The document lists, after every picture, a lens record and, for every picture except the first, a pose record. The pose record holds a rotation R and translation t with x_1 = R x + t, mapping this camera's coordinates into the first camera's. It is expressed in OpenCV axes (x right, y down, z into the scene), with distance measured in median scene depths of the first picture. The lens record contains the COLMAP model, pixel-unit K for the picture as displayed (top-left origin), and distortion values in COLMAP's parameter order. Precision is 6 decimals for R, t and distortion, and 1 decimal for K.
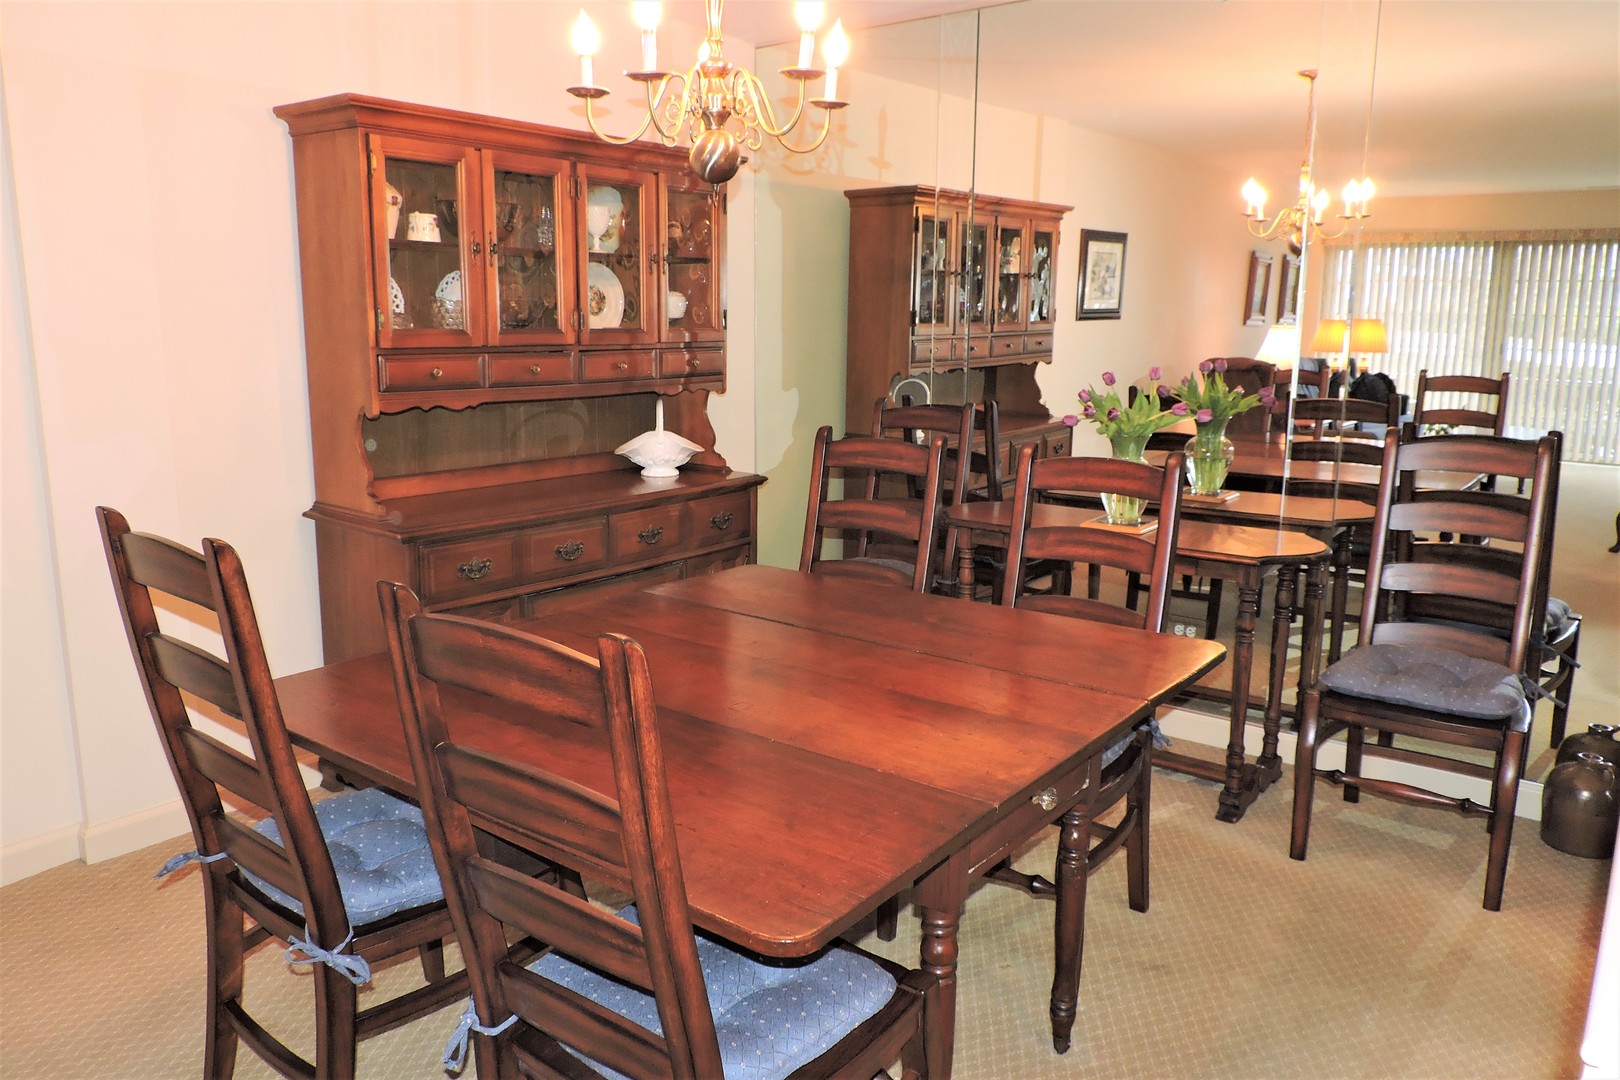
lens RADIAL K [[1155.2, 0, 840.8], [0, 1155.2, 531.2], [0, 0, 1]] dist [0.050790, 0.001241]
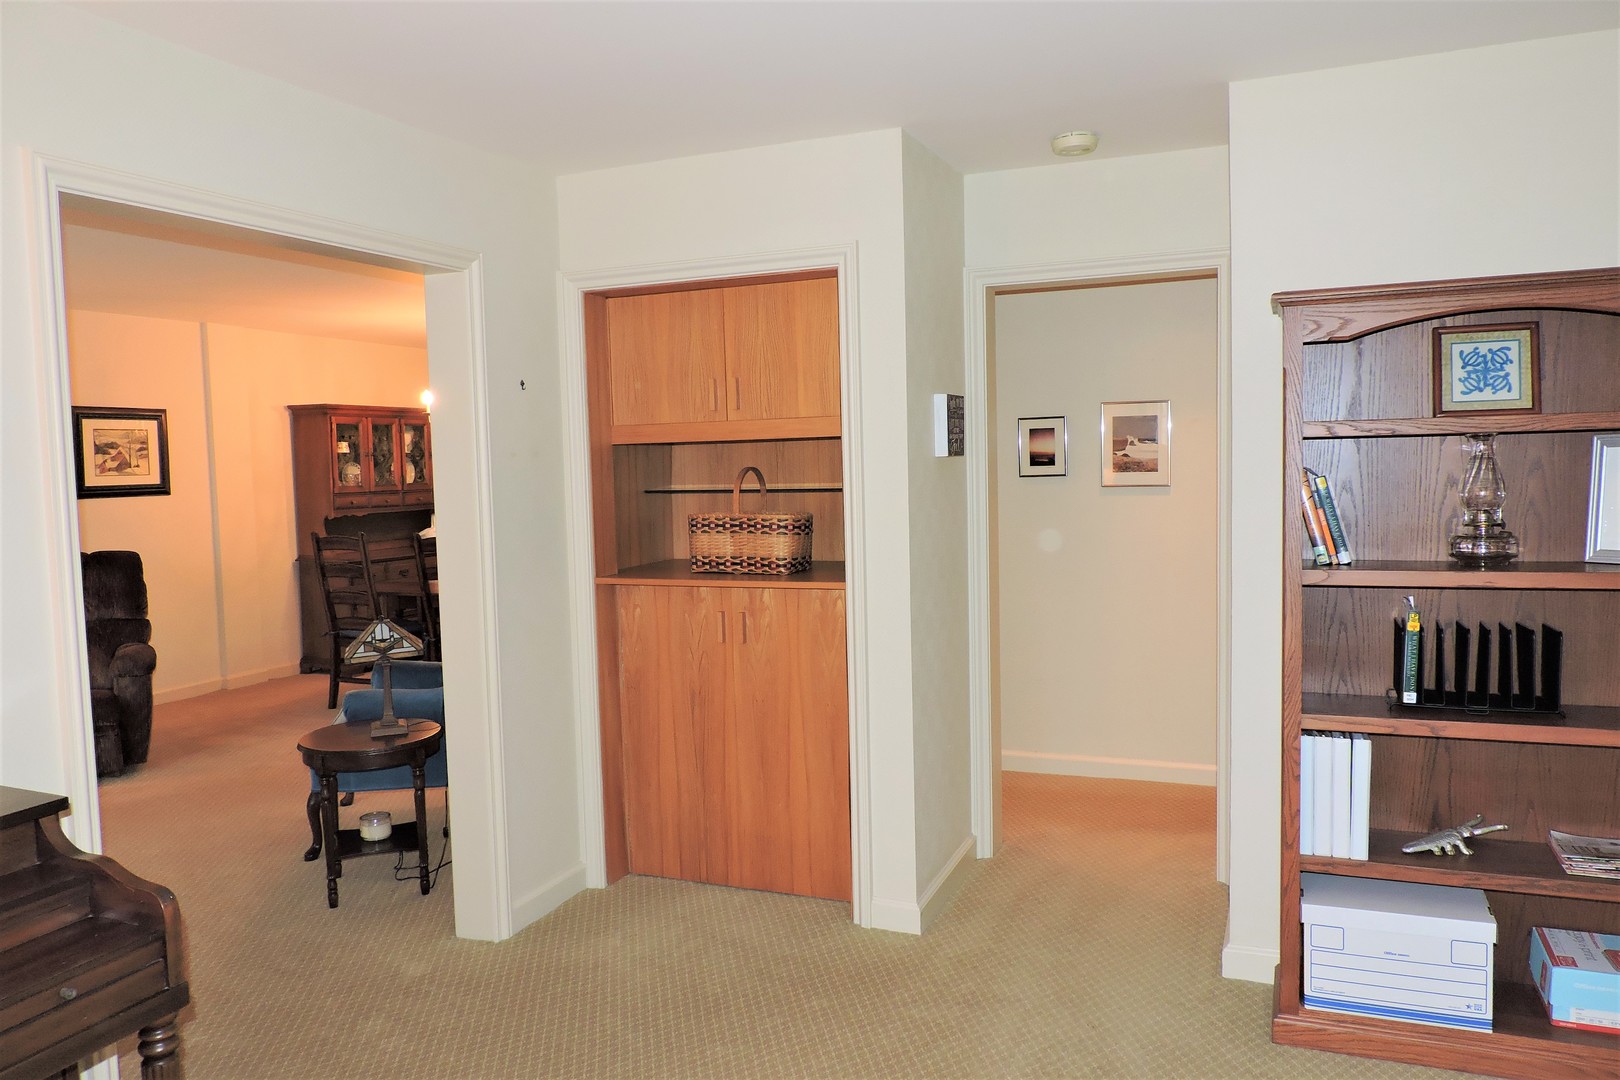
lens RADIAL K [[1155.2, 0, 840.8], [0, 1155.2, 531.2], [0, 0, 1]] dist [0.050790, 0.001241]
pose [[0.954632, -0.042695, 0.294712, -0.074062], [0.077497, 0.991187, -0.107435, 0.288214], [-0.287527, 0.125400, 0.949528, -1.754132]]
